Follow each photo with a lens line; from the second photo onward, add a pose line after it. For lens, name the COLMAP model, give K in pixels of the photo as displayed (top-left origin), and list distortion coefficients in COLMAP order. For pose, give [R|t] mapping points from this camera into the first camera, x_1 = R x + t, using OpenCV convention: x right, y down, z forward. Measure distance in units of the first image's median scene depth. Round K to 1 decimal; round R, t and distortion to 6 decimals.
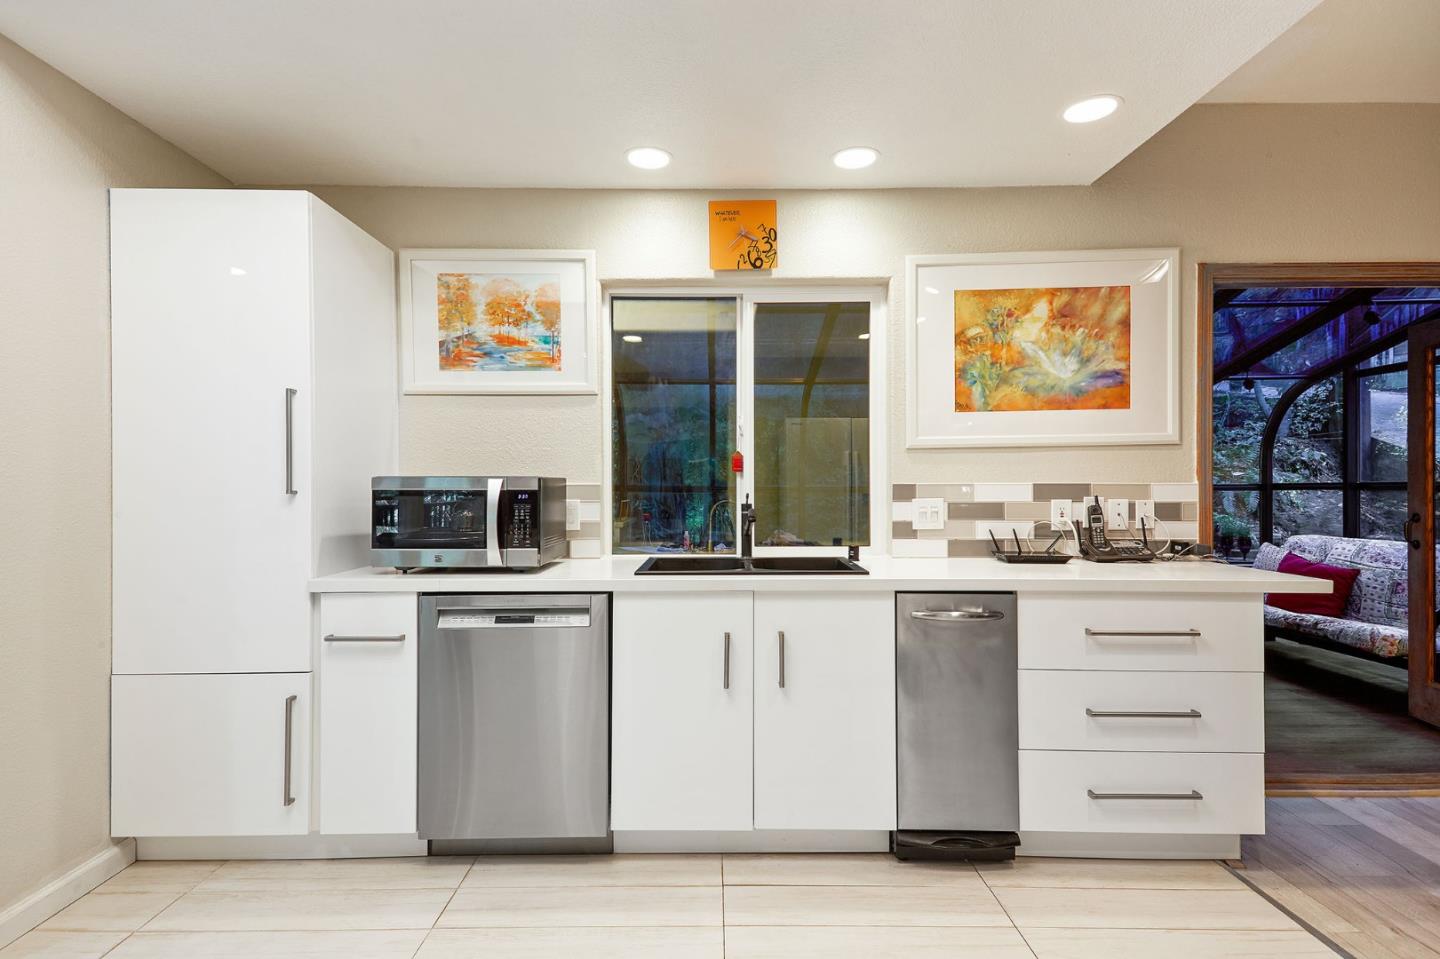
lens RADIAL K [[711.8, 0, 714.7], [0, 711.8, 487.1], [0, 0, 1]] dist [0.068400, -0.030170]
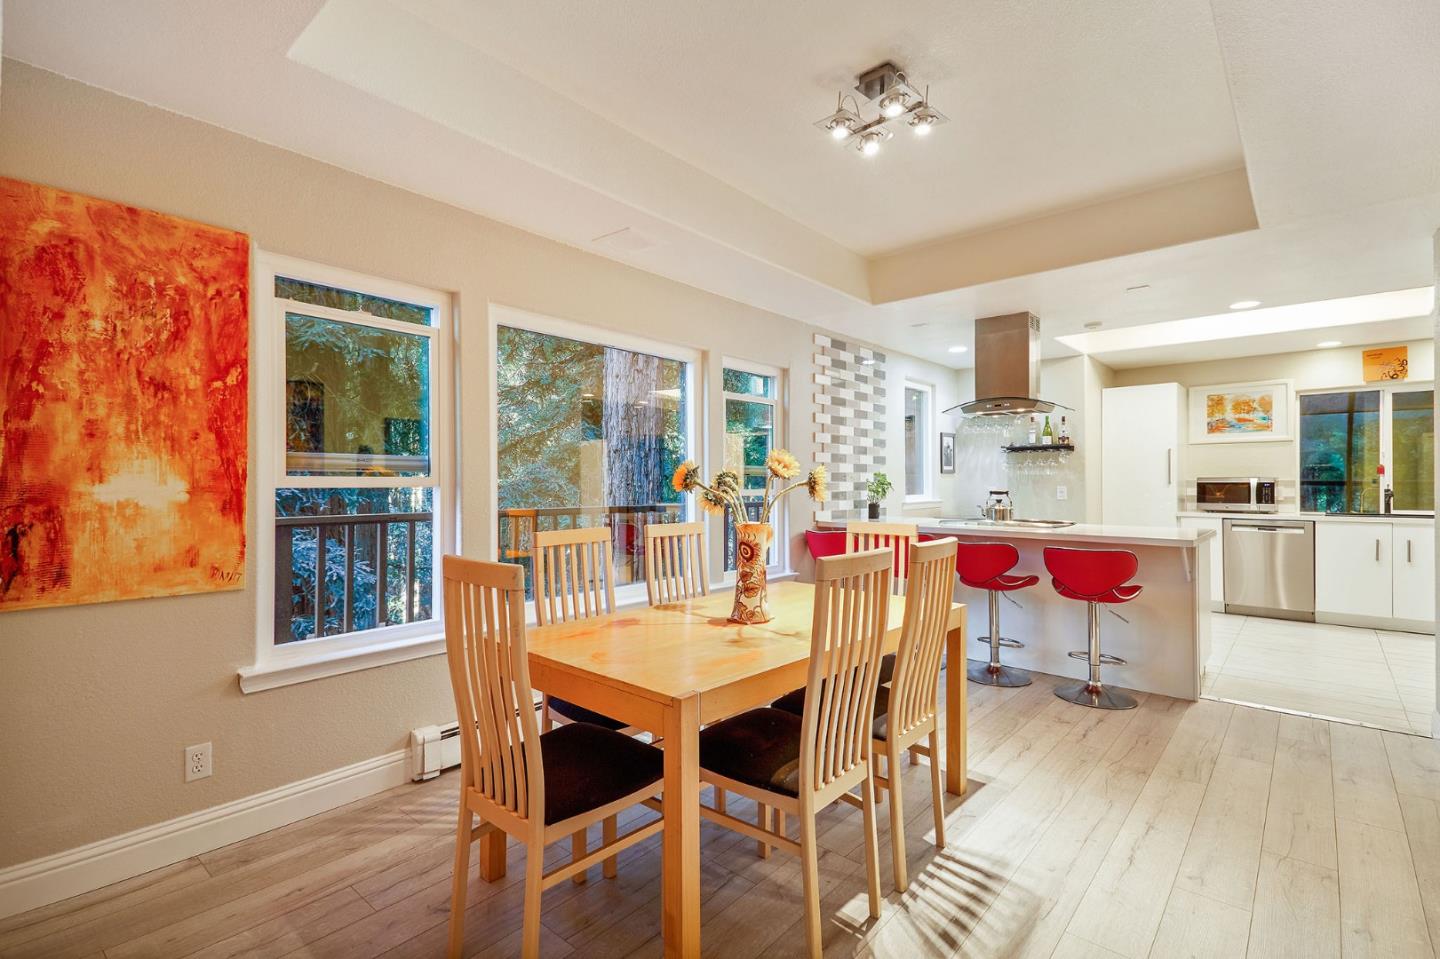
lens RADIAL K [[661.0, 0, 727.0], [0, 661.0, 480.9], [0, 0, 1]] dist [0.058911, -0.023239]
pose [[0.756770, -0.000900, -0.653680, -0.114057], [-0.000585, 0.999998, -0.002054, 0.004166], [0.653681, 0.001936, 0.756768, -1.861743]]
